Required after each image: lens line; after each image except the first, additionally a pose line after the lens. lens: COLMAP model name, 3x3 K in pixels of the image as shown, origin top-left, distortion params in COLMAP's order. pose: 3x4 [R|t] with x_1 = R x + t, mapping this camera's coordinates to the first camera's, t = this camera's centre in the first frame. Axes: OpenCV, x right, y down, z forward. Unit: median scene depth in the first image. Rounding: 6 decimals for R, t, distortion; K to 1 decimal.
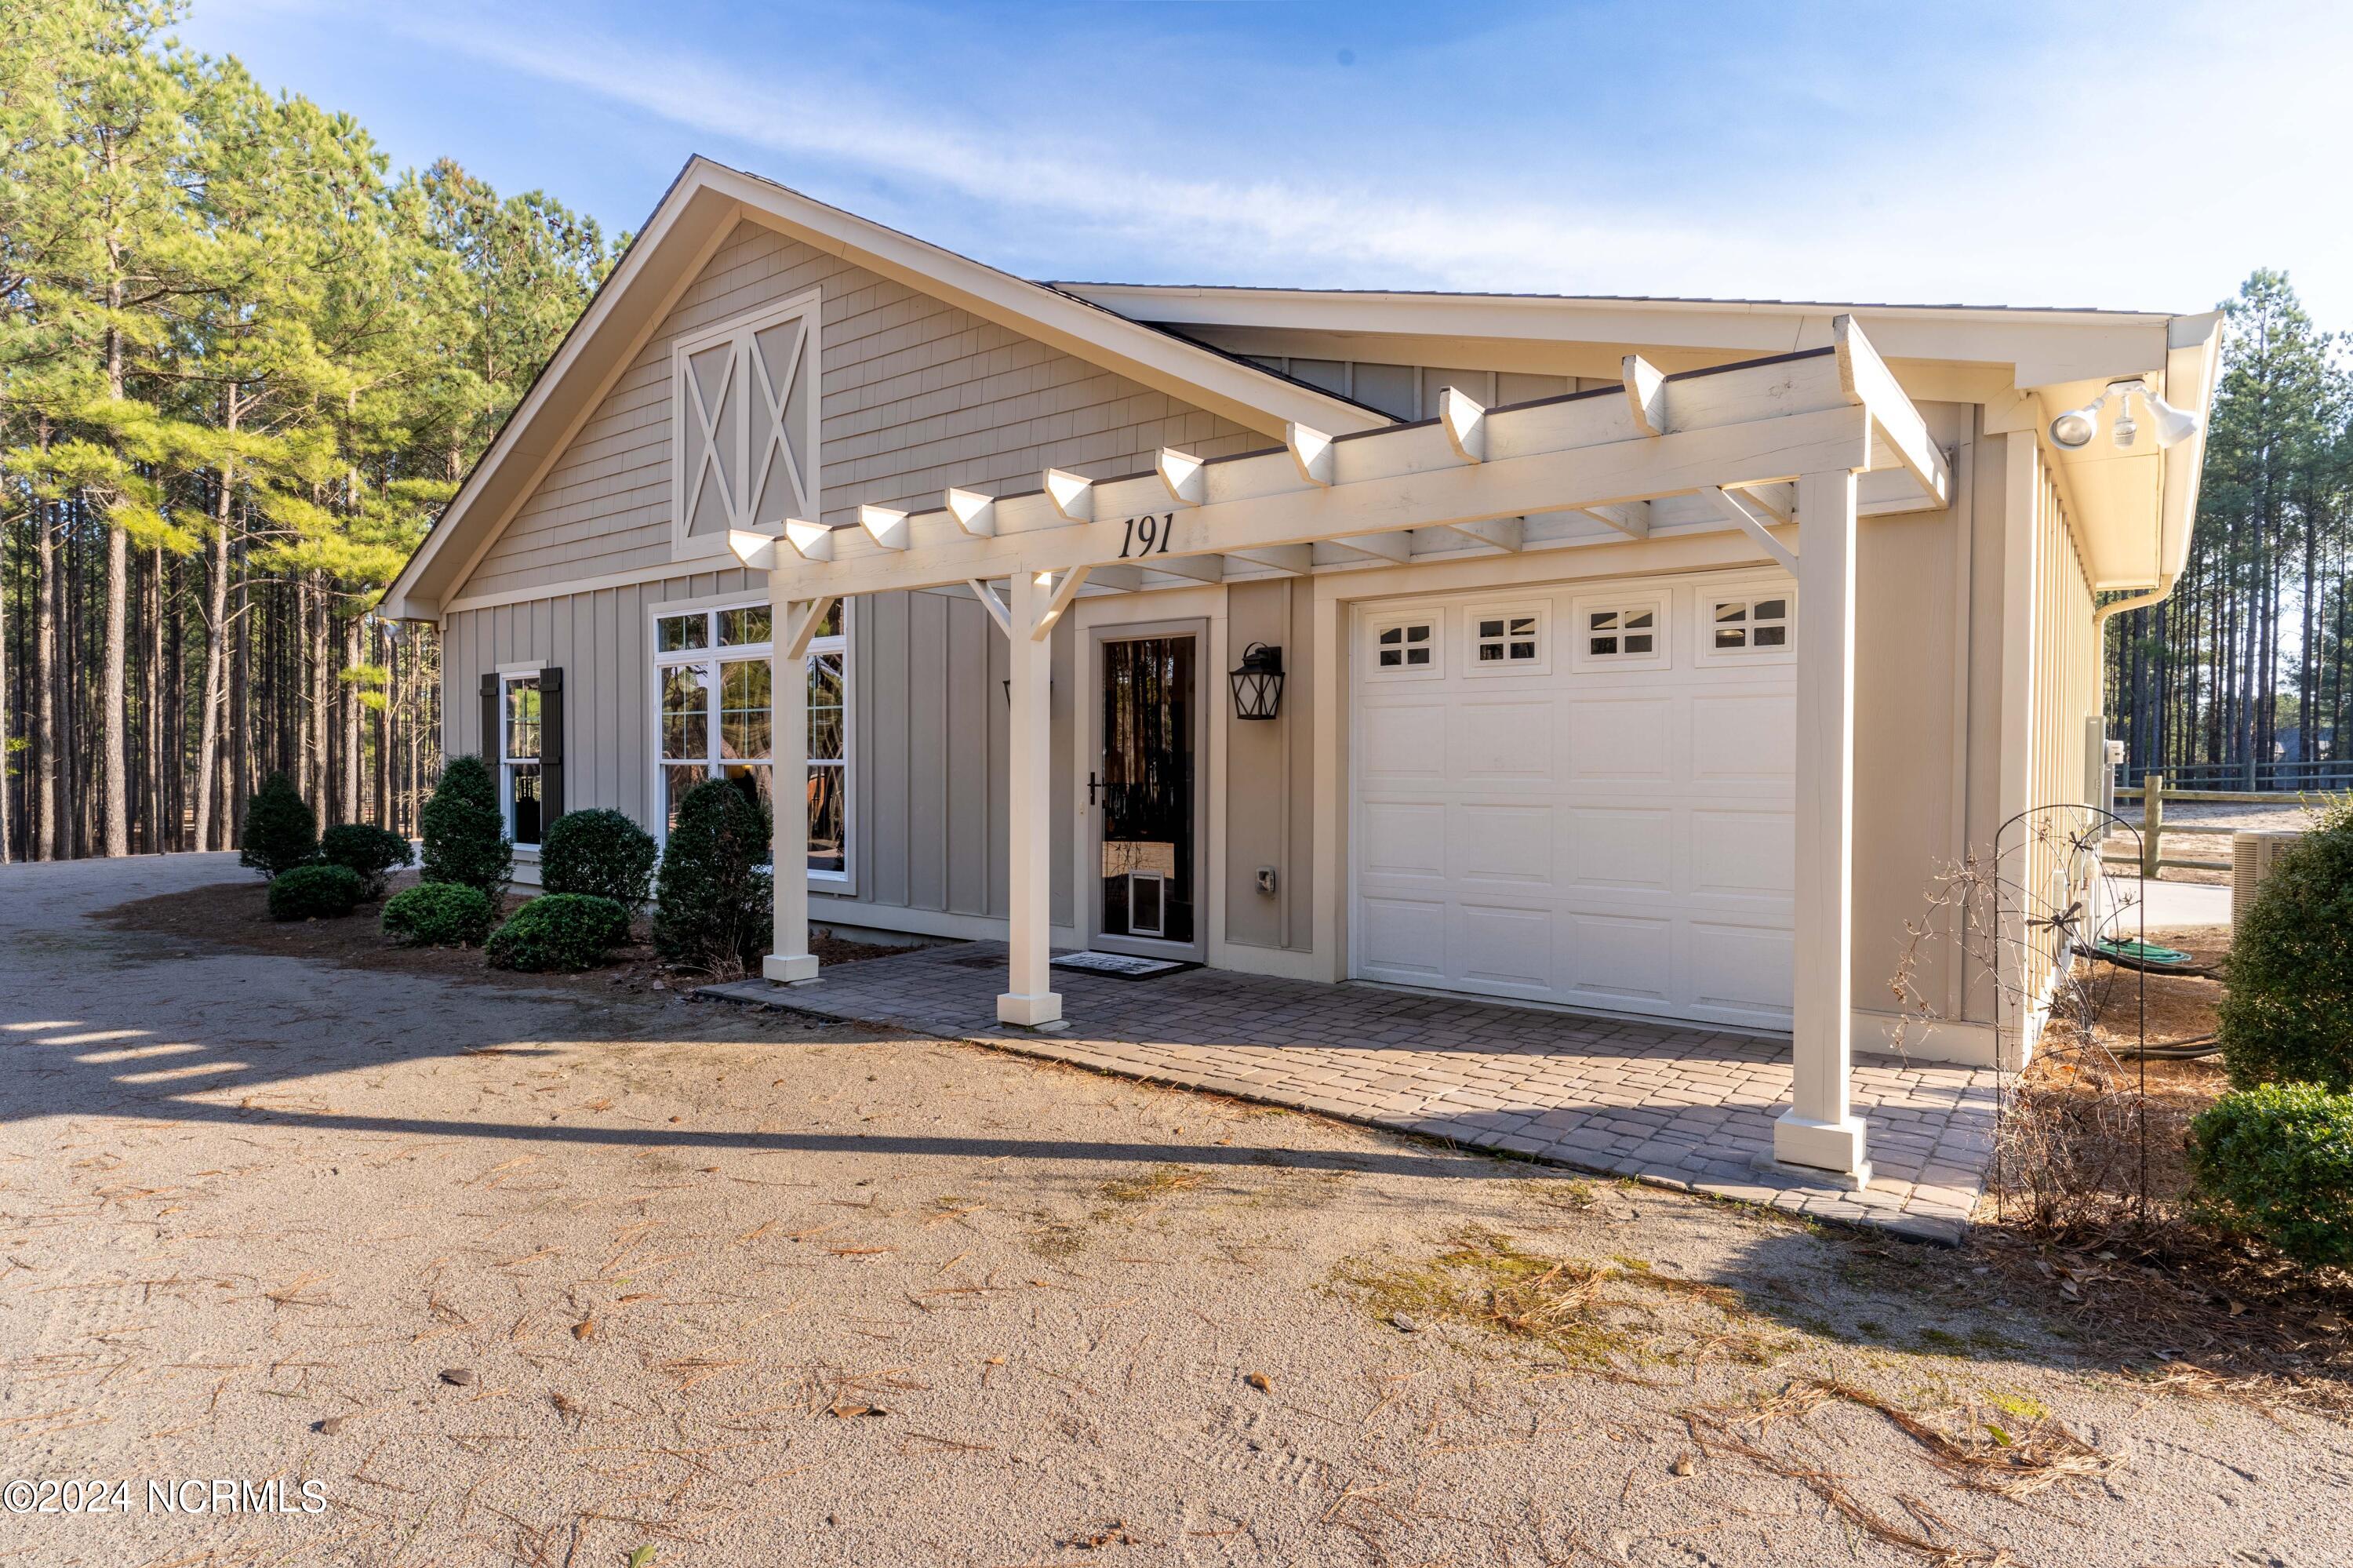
lens RADIAL K [[1239.1, 0, 1190.5], [0, 1239.1, 781.9], [0, 0, 1]] dist [0.012990, -0.000640]
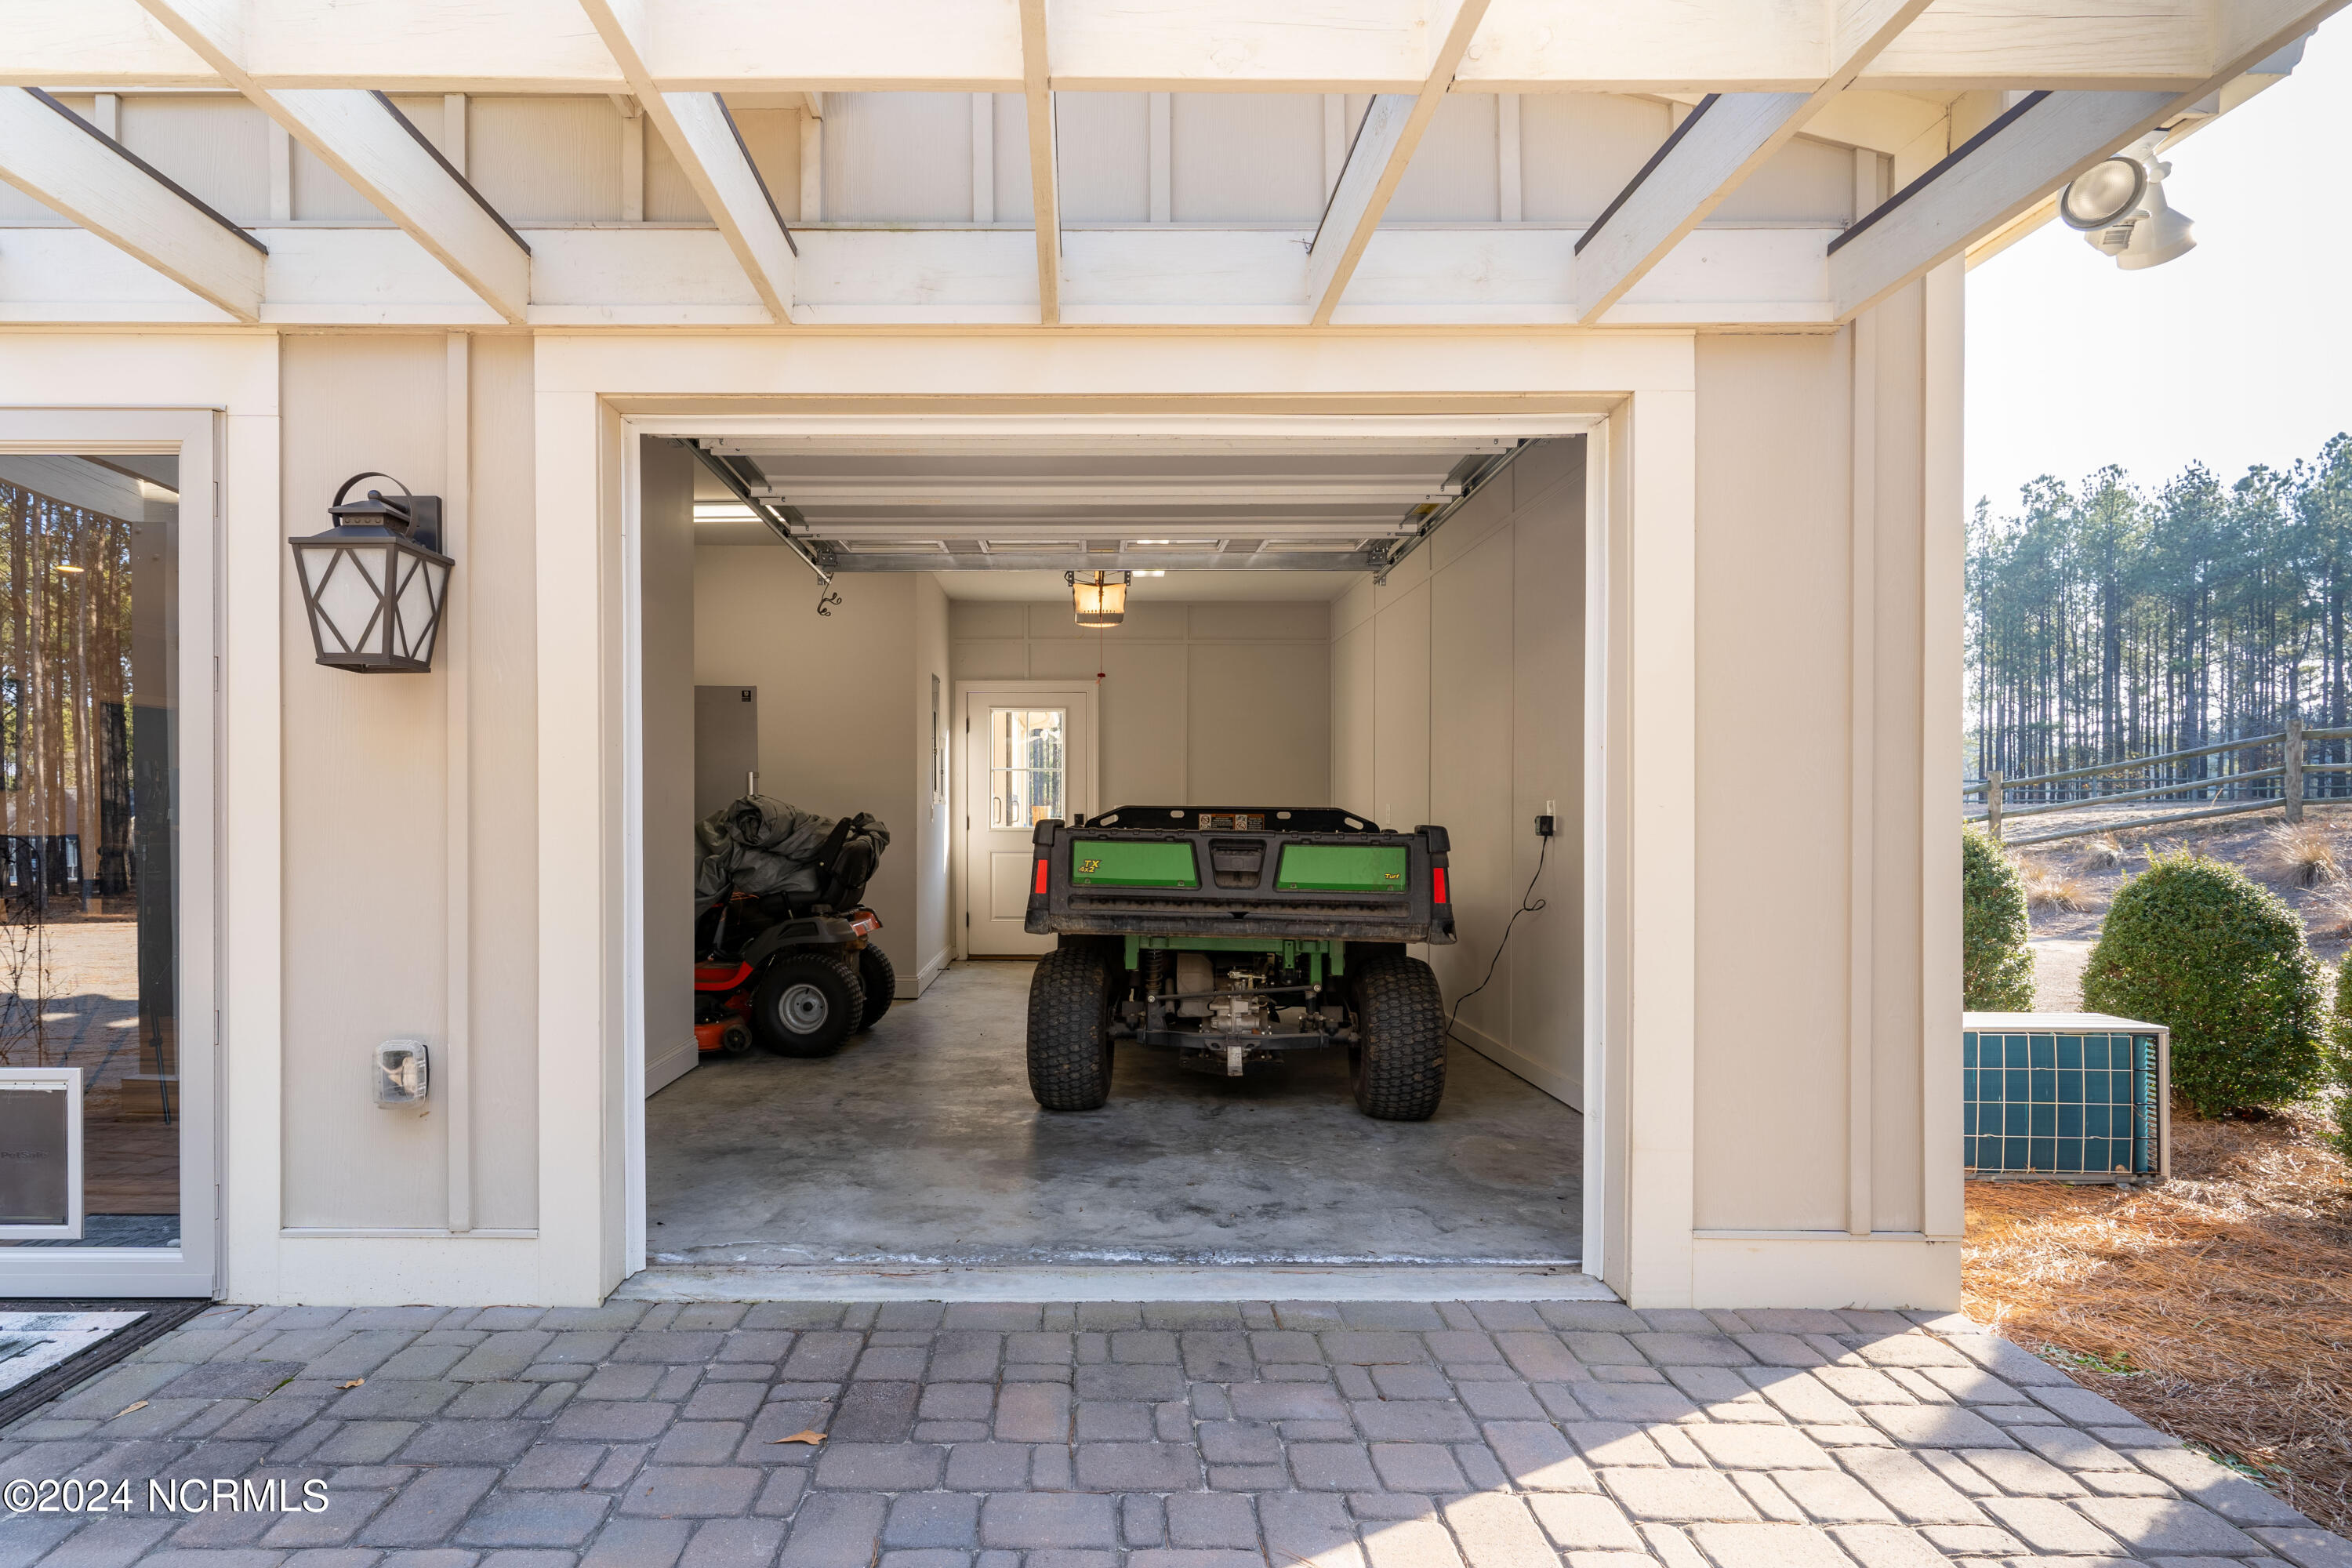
lens RADIAL K [[1247.8, 0, 1164.5], [0, 1247.8, 791.9], [0, 0, 1]] dist [-0.000572, -0.000106]
pose [[0.792956, -0.008555, 0.609219, 0.007797], [0.014622, 0.999881, -0.004992, -0.004234], [-0.609103, 0.012866, 0.792986, 0.390423]]
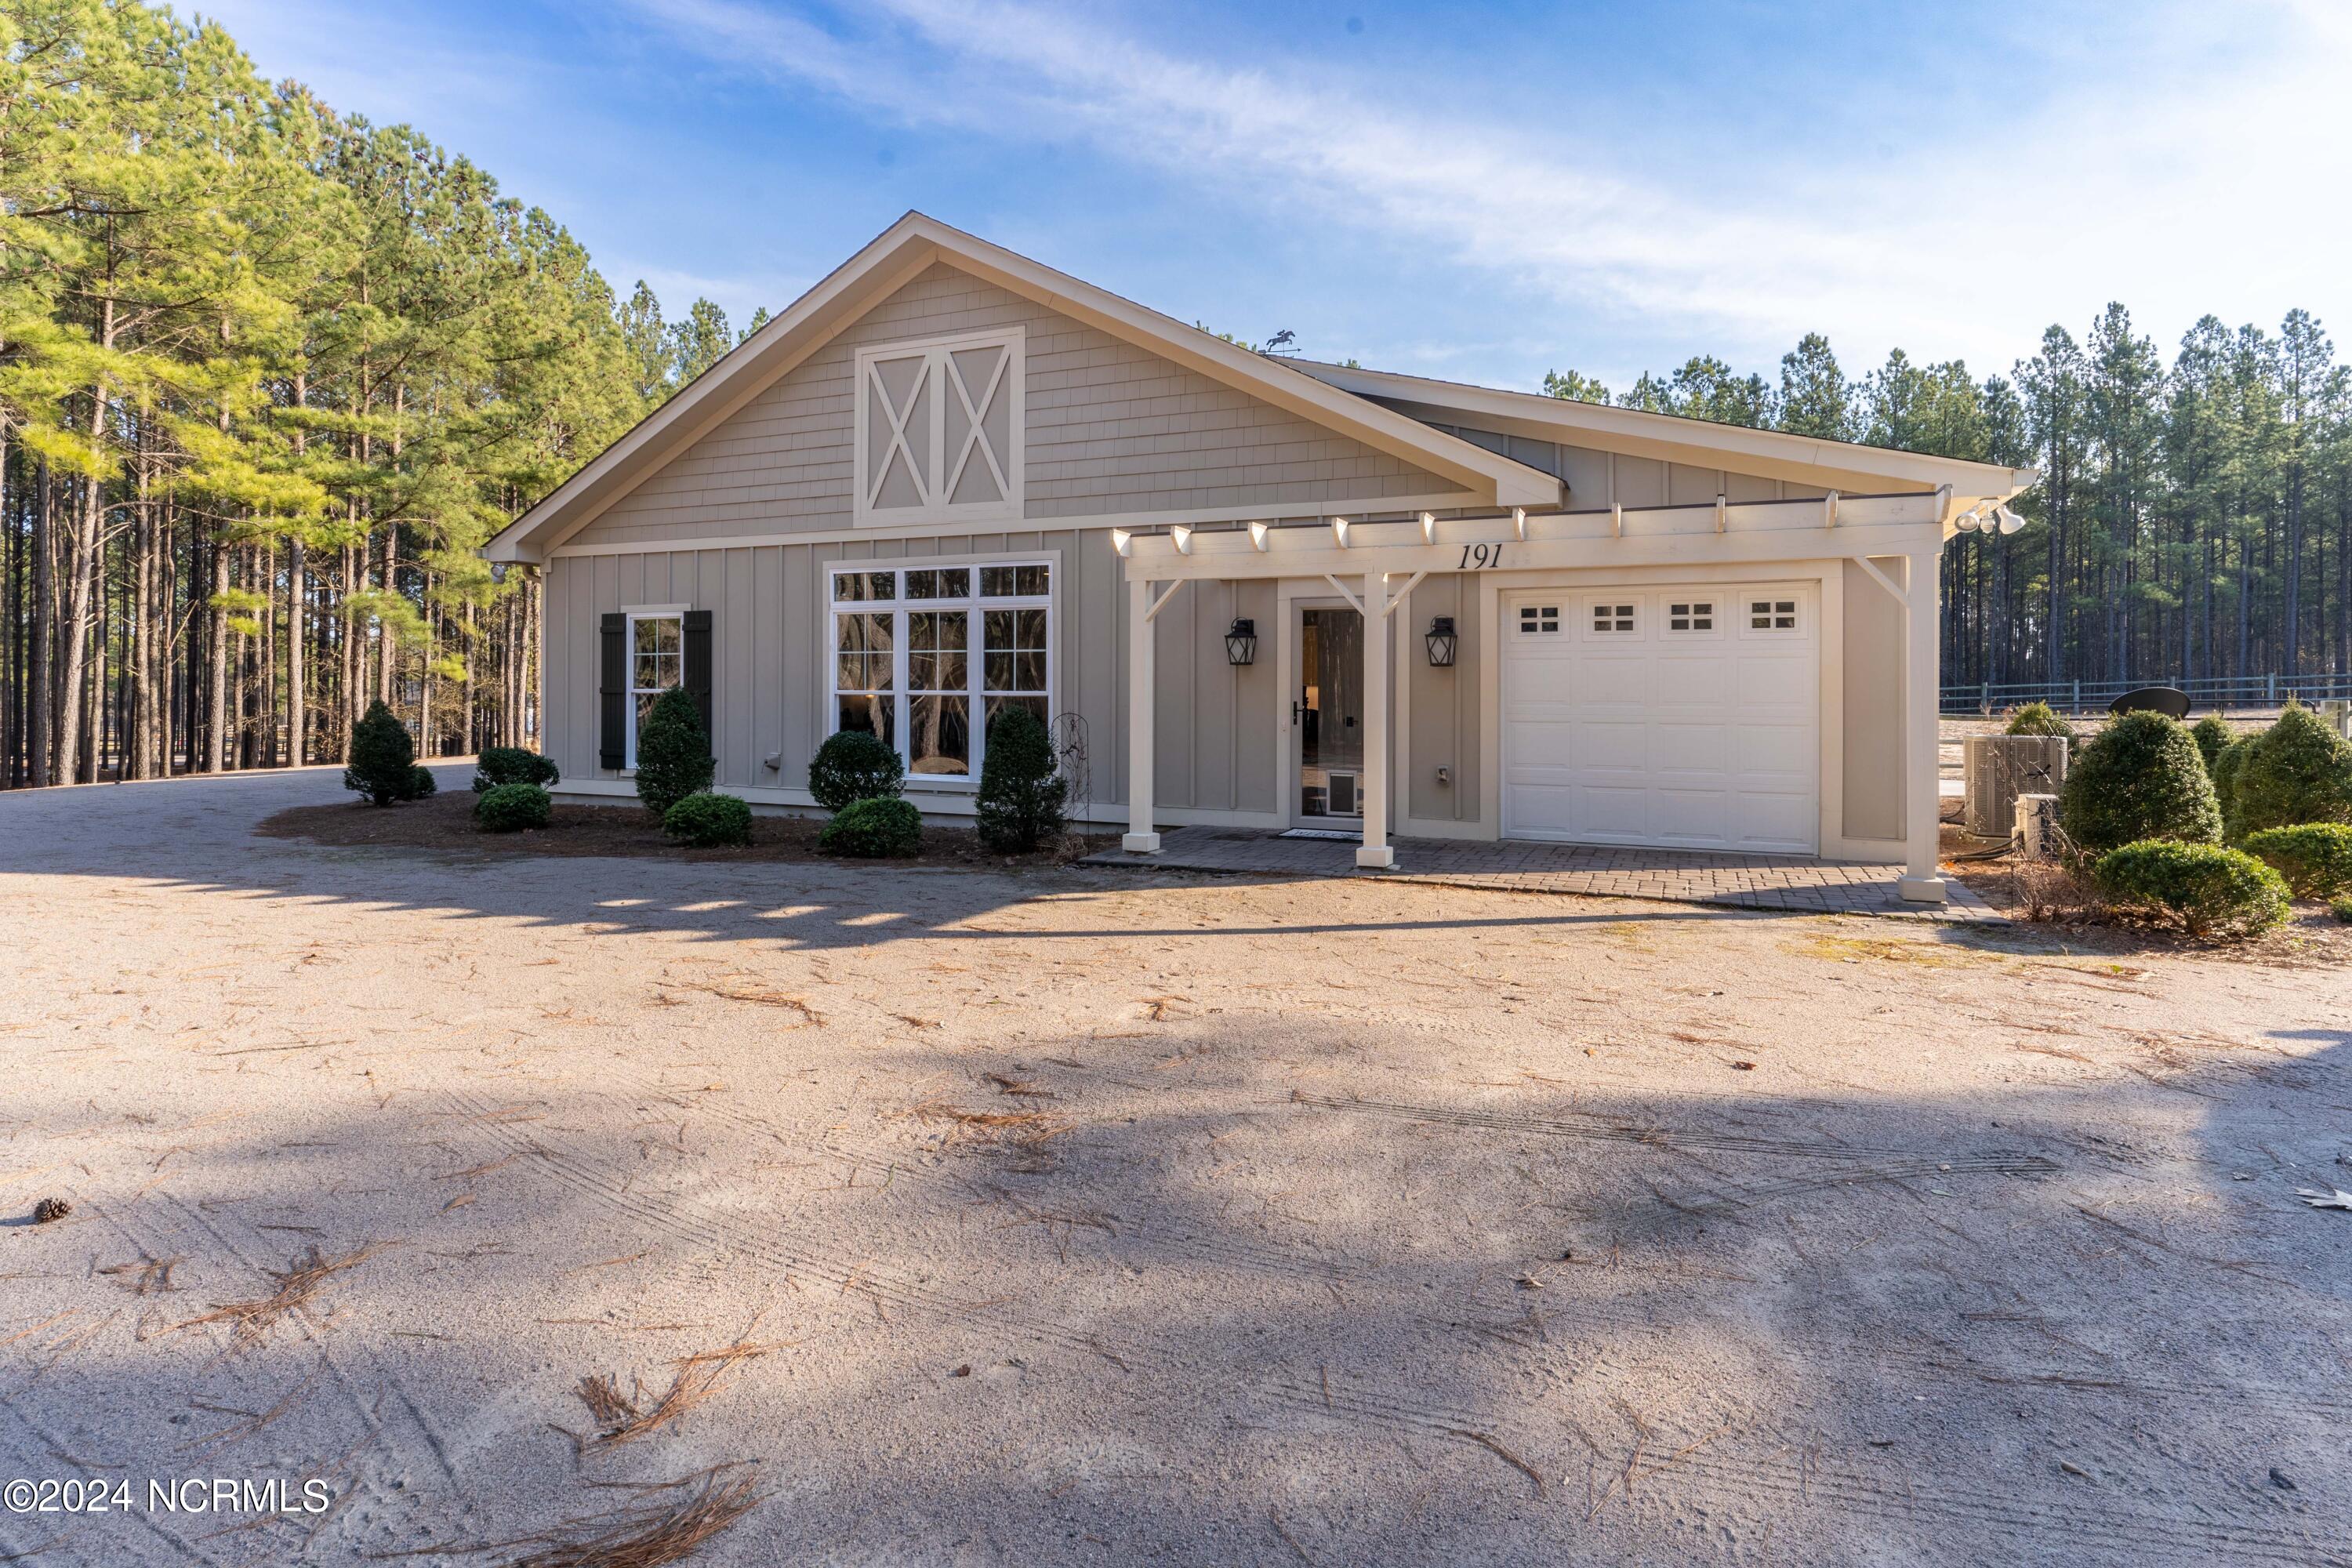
lens RADIAL K [[1155.0, 0, 1201.6], [0, 1155.0, 690.2], [0, 0, 1]] dist [0.006635, -0.002124]
pose [[0.967684, 0.001614, 0.252161, -0.421922], [0.002313, 0.999881, -0.015275, -0.000887], [-0.252156, 0.015365, 0.967565, -0.200163]]
